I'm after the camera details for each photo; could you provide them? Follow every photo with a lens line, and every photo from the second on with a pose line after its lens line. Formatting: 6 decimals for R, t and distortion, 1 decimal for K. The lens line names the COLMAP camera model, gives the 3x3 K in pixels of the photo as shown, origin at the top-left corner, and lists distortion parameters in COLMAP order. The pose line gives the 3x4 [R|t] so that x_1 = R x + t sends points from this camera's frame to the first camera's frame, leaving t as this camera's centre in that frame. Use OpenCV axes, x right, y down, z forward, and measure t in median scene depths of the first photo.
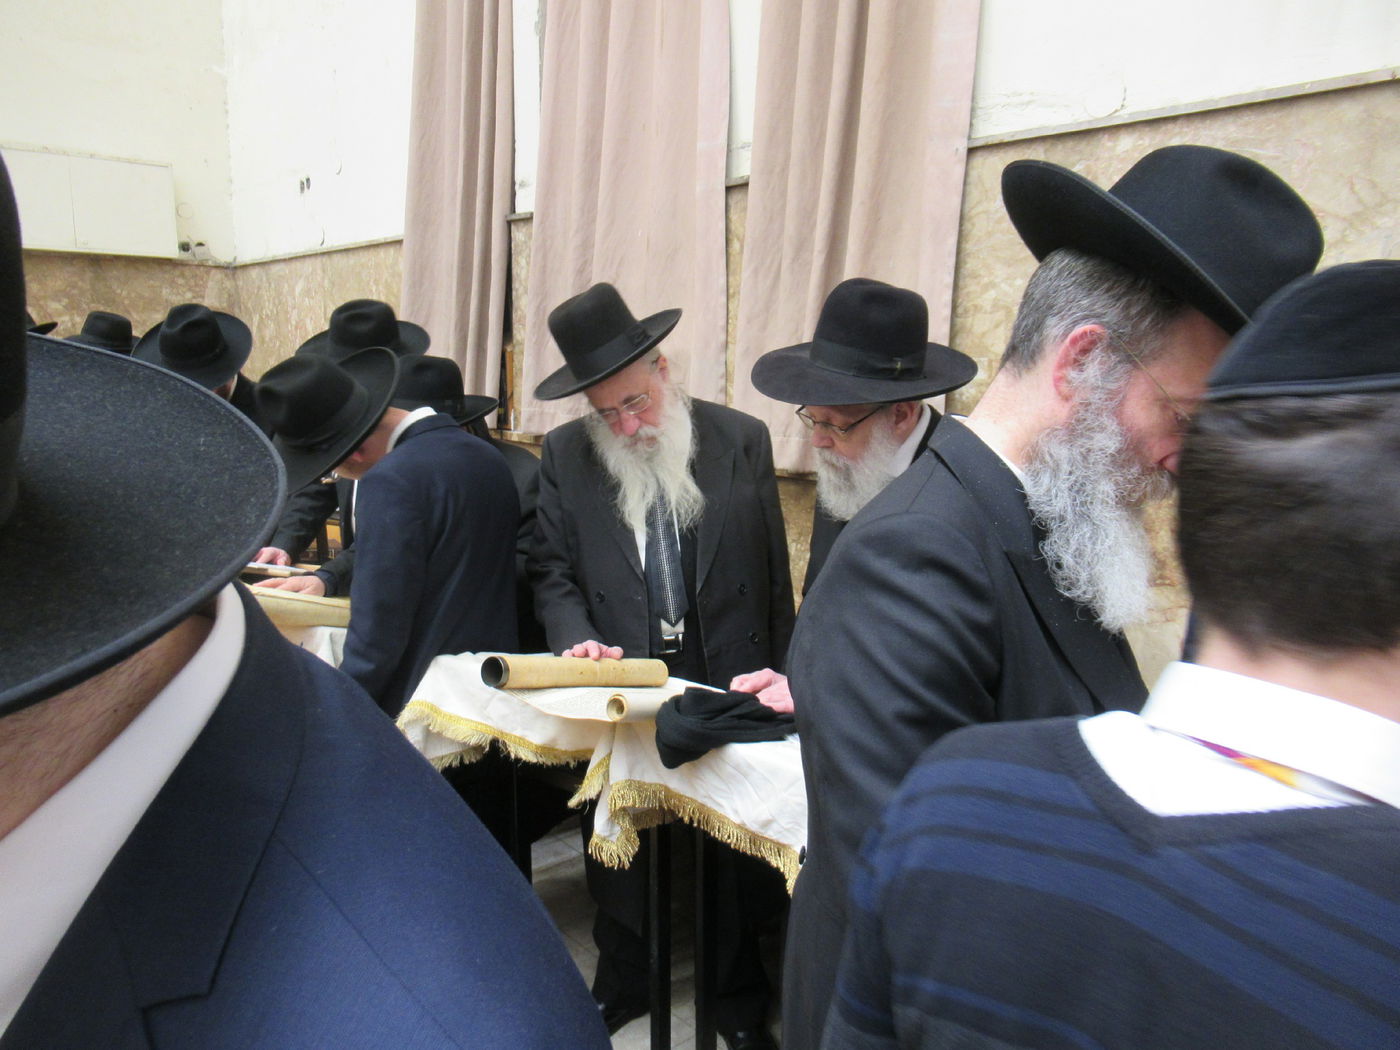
lens RADIAL K [[1016.3, 0, 697.4], [0, 1016.3, 523.4], [0, 0, 1]] dist [-0.001055, 0.002475]
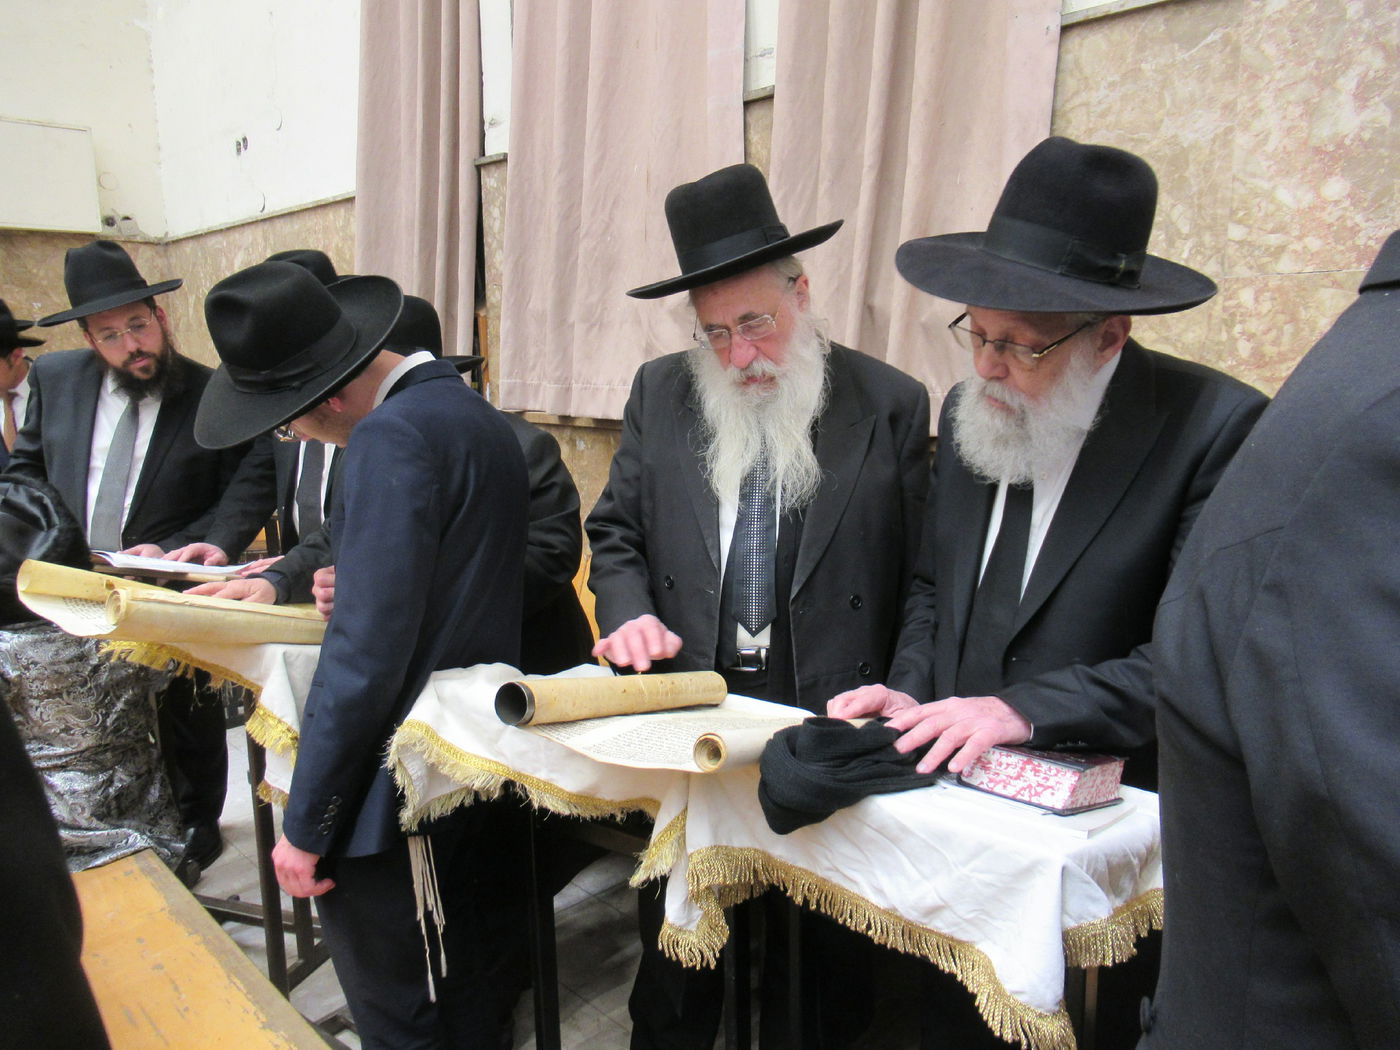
lens RADIAL K [[1016.3, 0, 703.3], [0, 1016.3, 522.4], [0, 0, 1]] dist [-0.001055, 0.002475]
pose [[0.998530, -0.030943, 0.044499, -0.066509], [0.030593, 0.999496, 0.008511, 0.012005], [-0.044740, -0.007137, 0.998973, 0.190743]]
